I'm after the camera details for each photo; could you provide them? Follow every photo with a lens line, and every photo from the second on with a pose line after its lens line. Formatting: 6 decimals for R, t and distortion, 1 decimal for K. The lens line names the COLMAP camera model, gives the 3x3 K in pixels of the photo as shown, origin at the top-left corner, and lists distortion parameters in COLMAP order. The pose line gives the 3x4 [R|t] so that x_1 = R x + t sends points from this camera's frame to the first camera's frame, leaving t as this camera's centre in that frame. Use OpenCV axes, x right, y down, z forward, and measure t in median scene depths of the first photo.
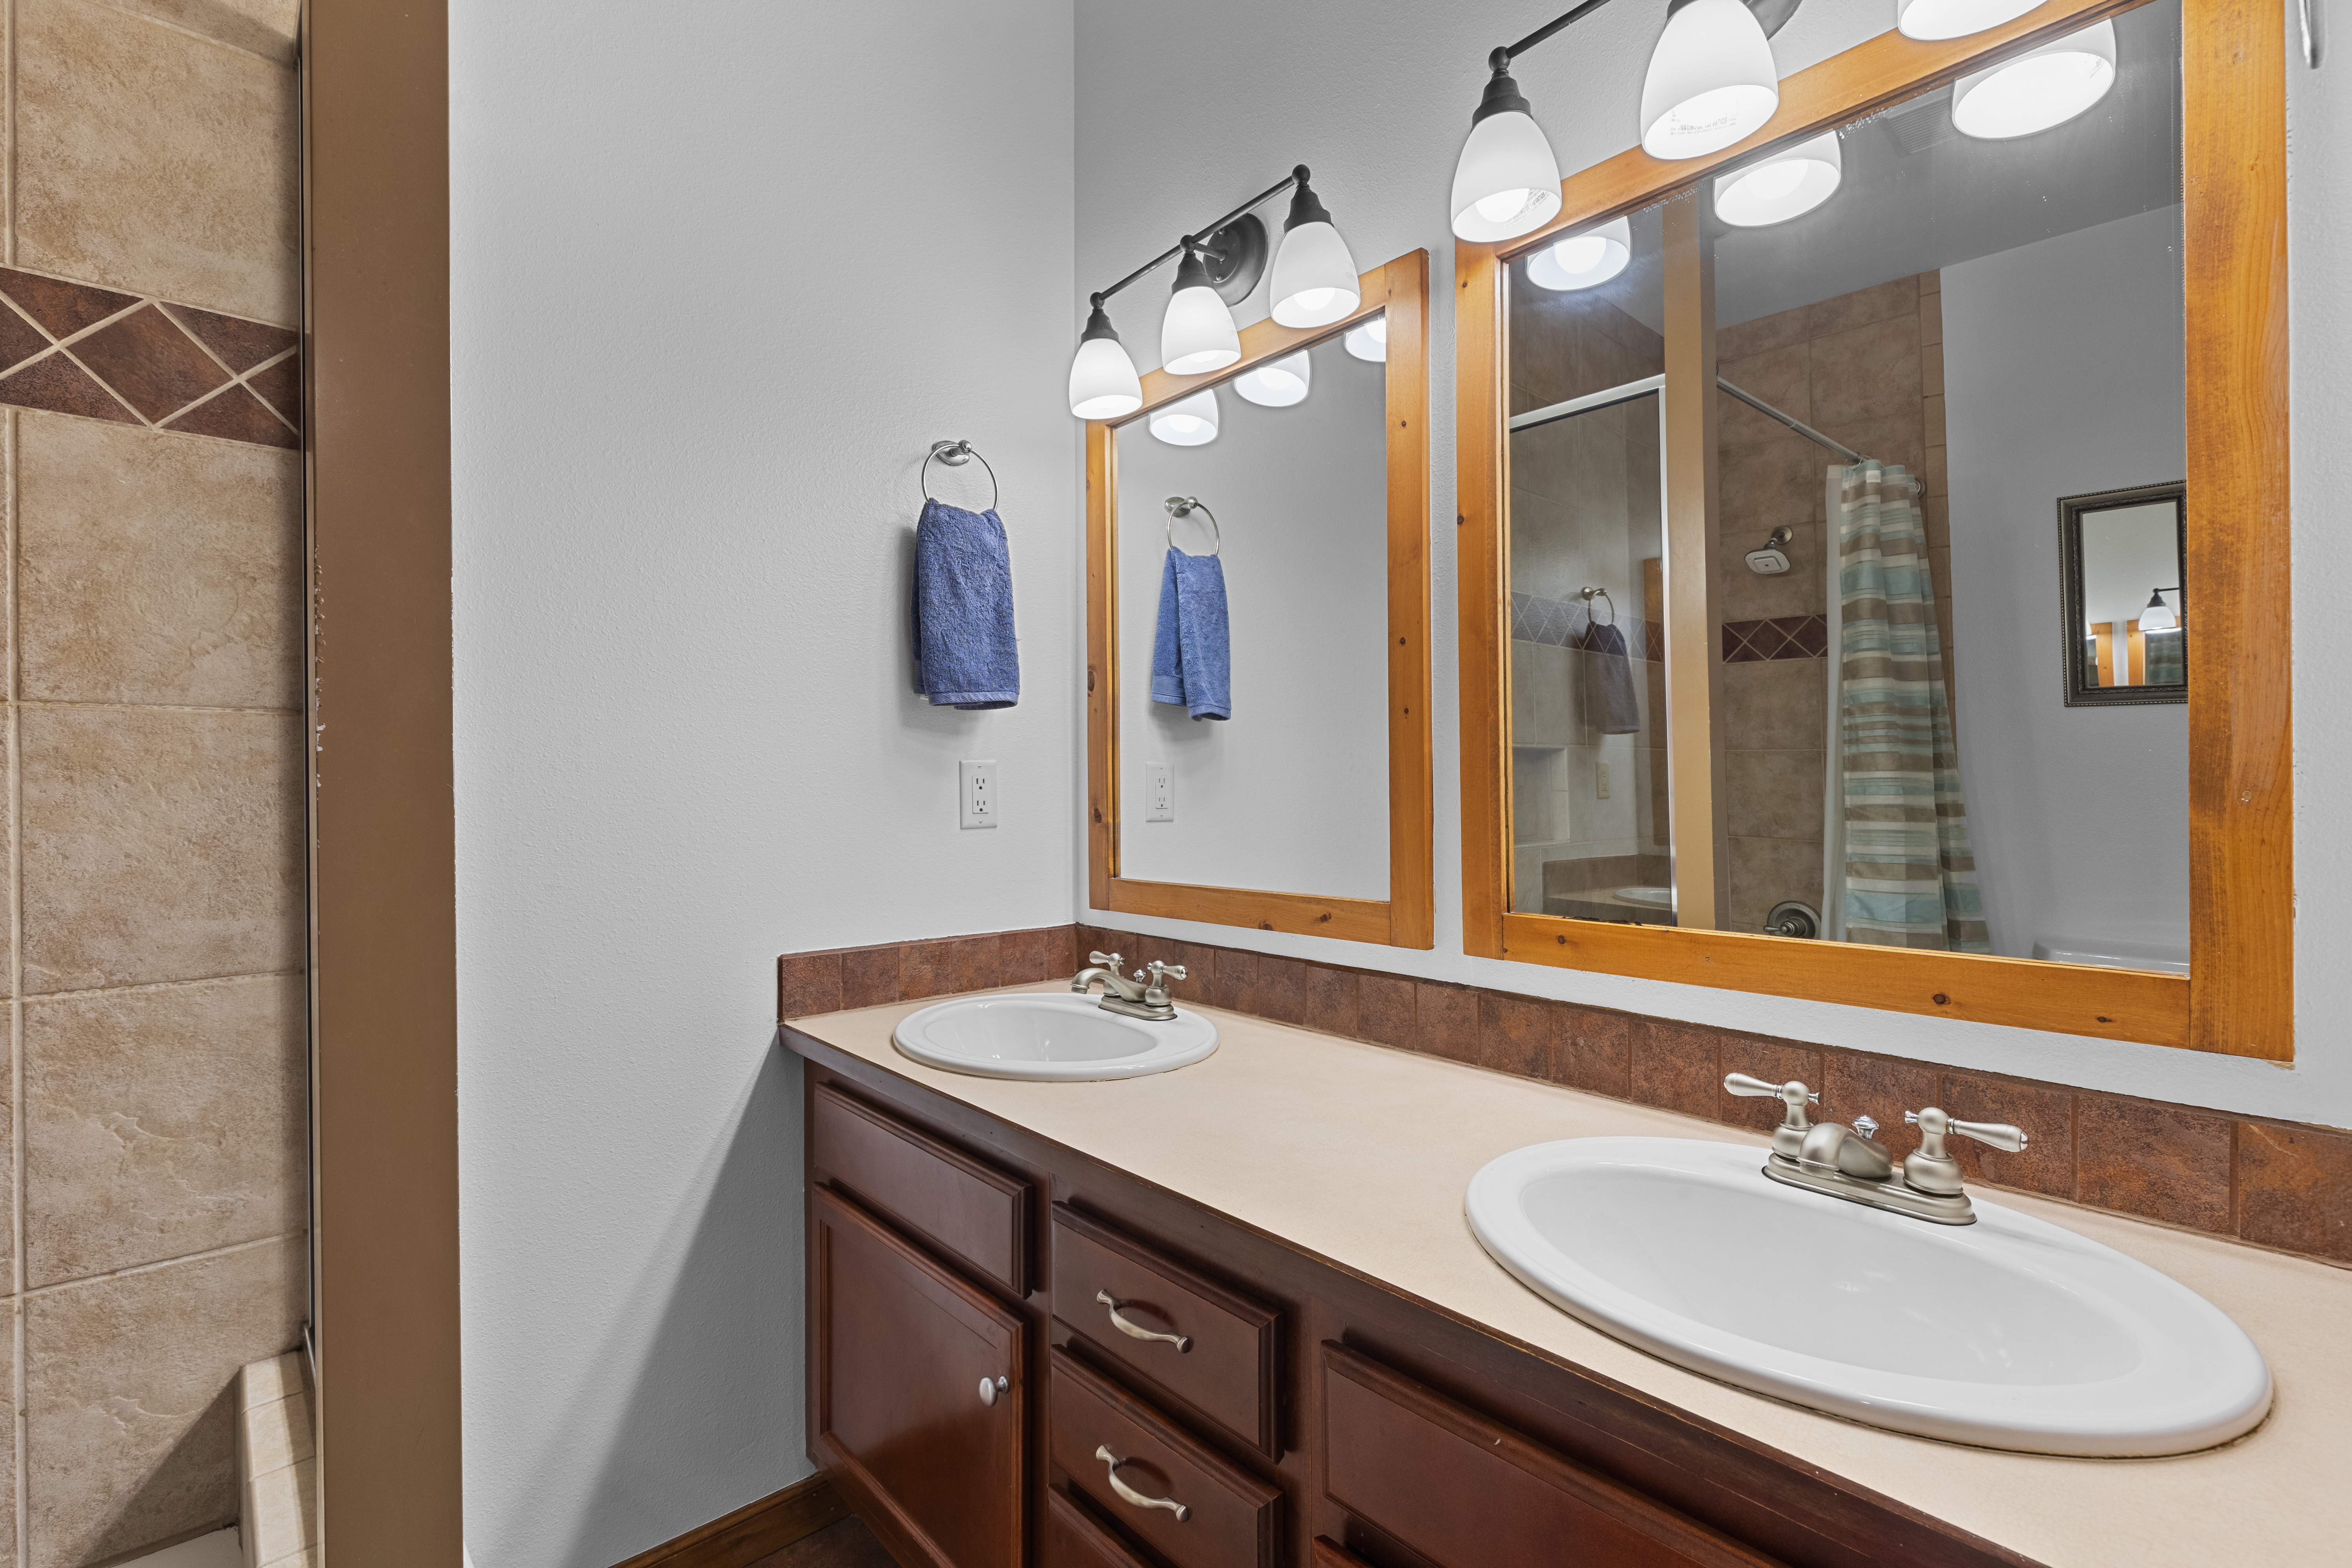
lens RADIAL K [[1096.6, 0, 1176.0], [0, 1096.6, 784.0], [0, 0, 1]] dist [0.000323, -0.000026]
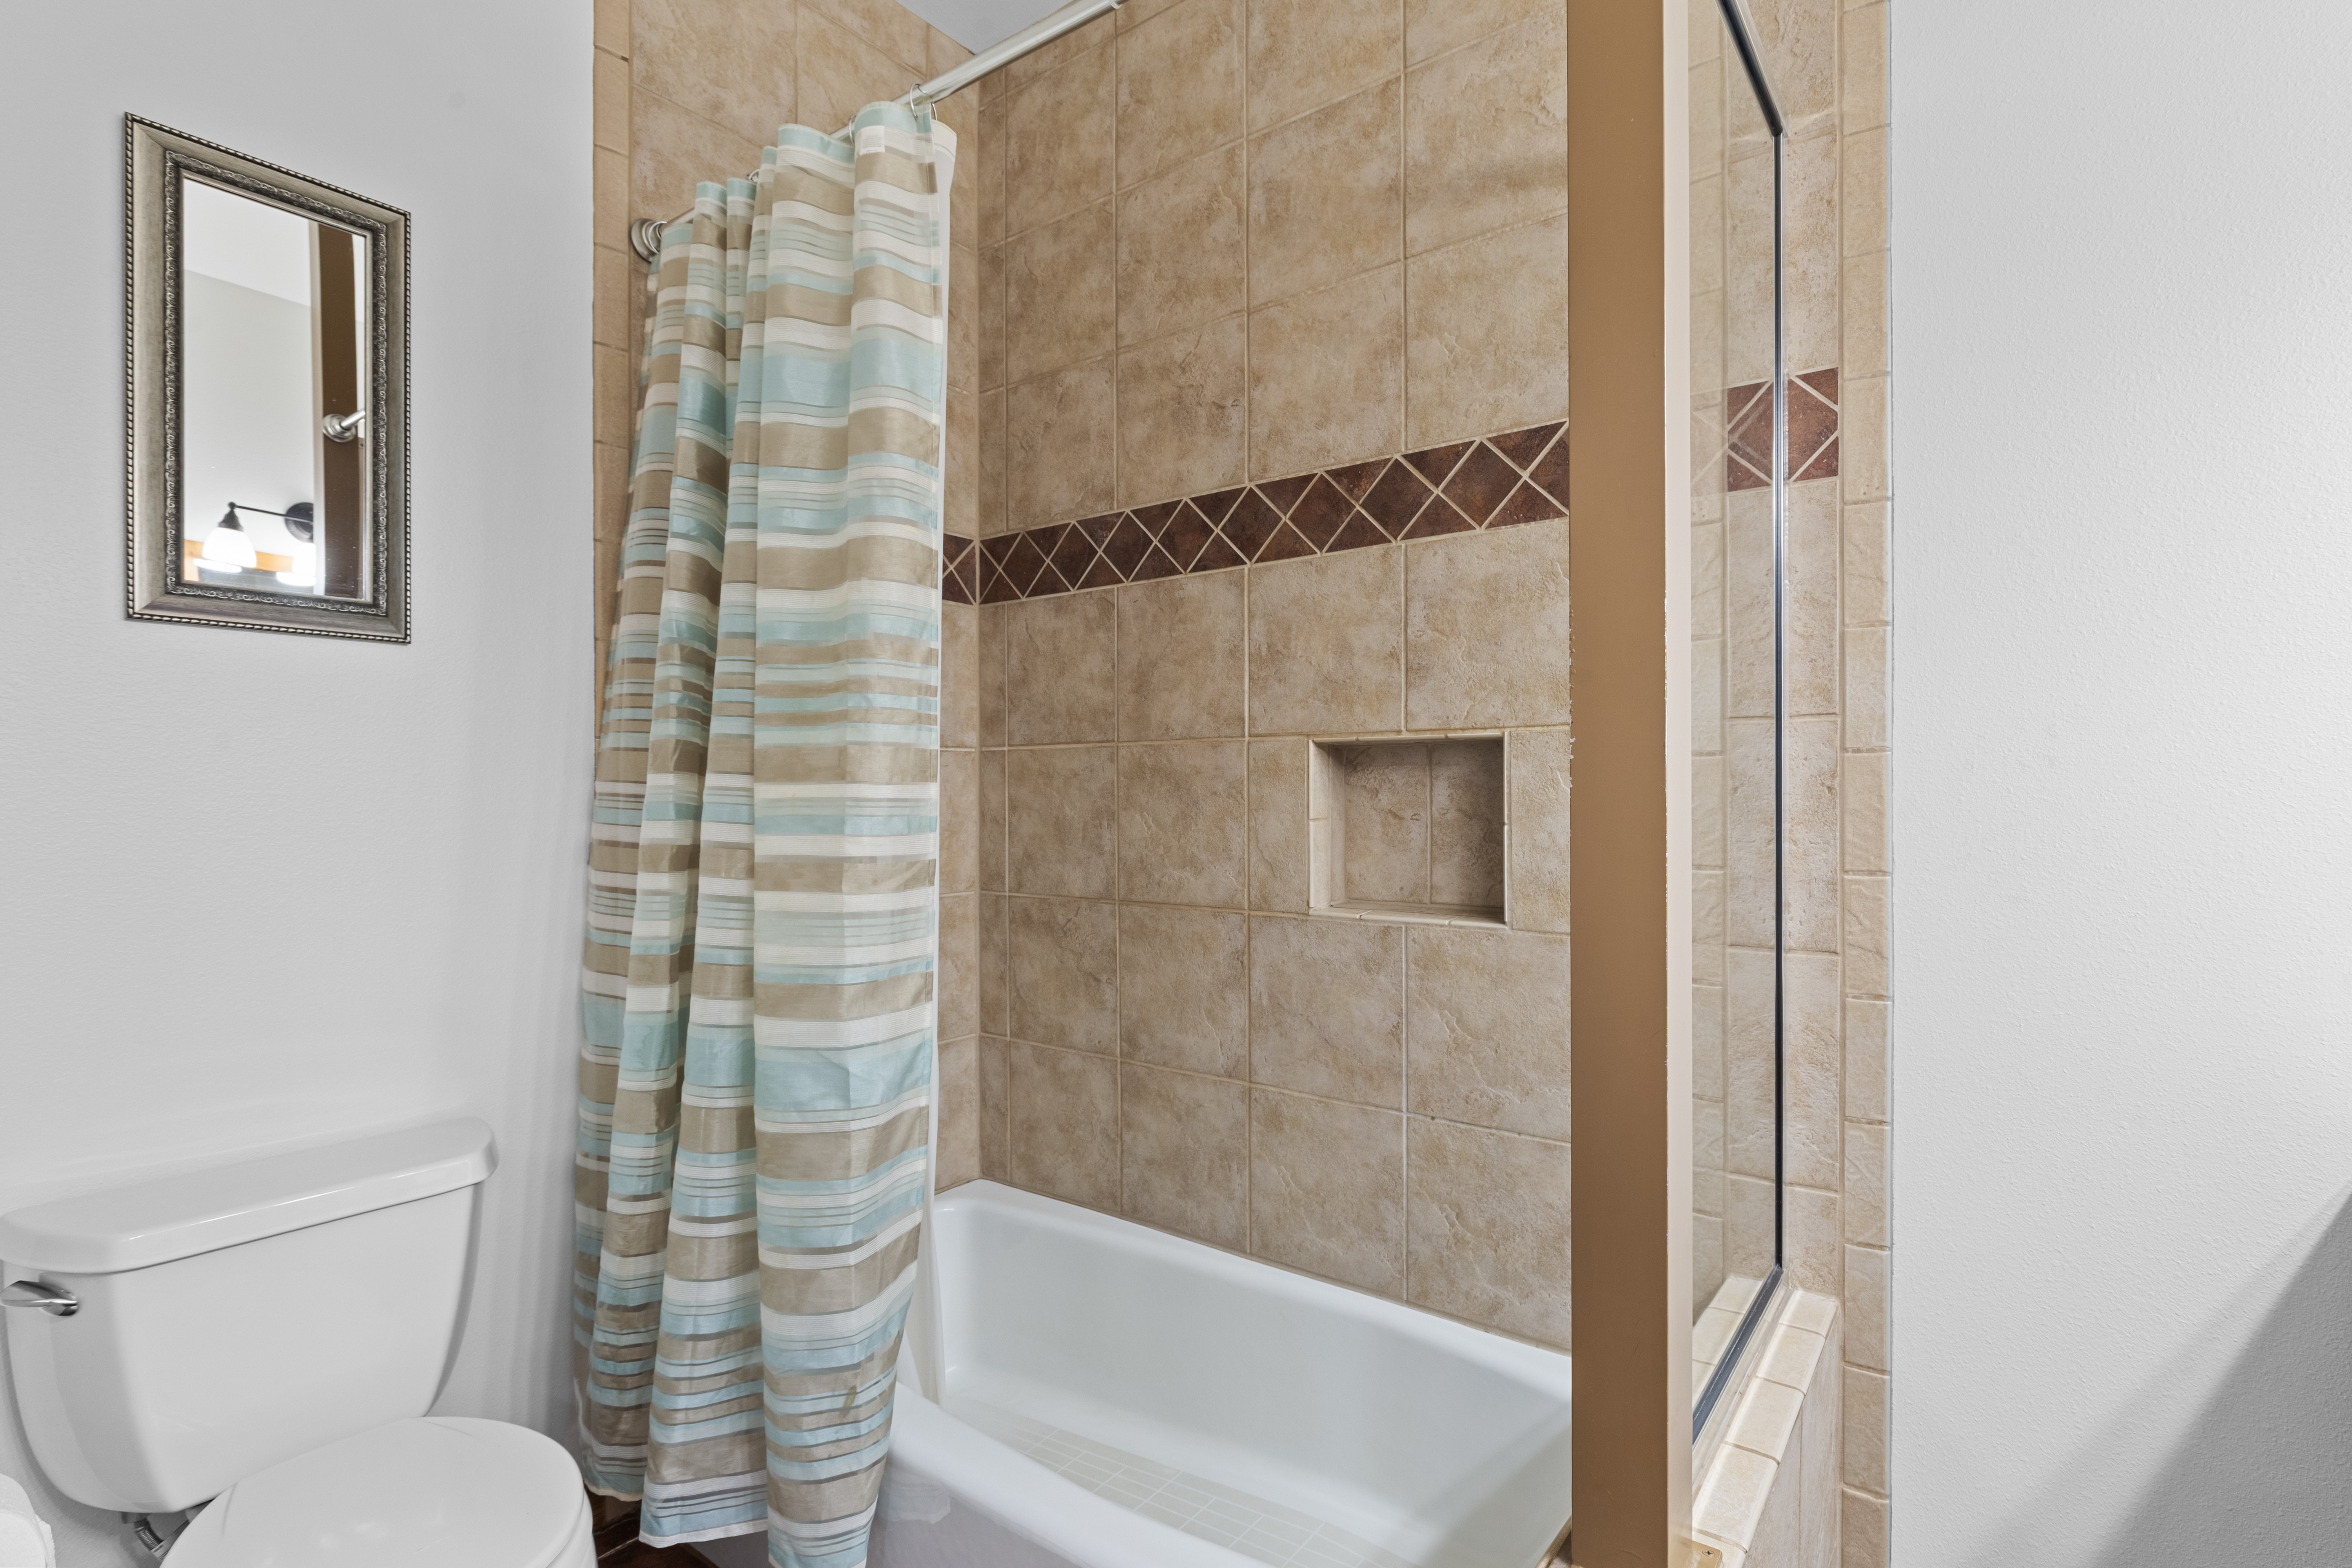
lens RADIAL K [[1095.6, 0, 1176.0], [0, 1095.6, 784.0], [0, 0, 1]] dist [-0.002211, -0.000331]
pose [[0.199179, 0.006087, -0.979944, 0.364258], [-0.005603, 0.999971, 0.005072, -0.005212], [0.979947, 0.004480, 0.199207, 0.342017]]
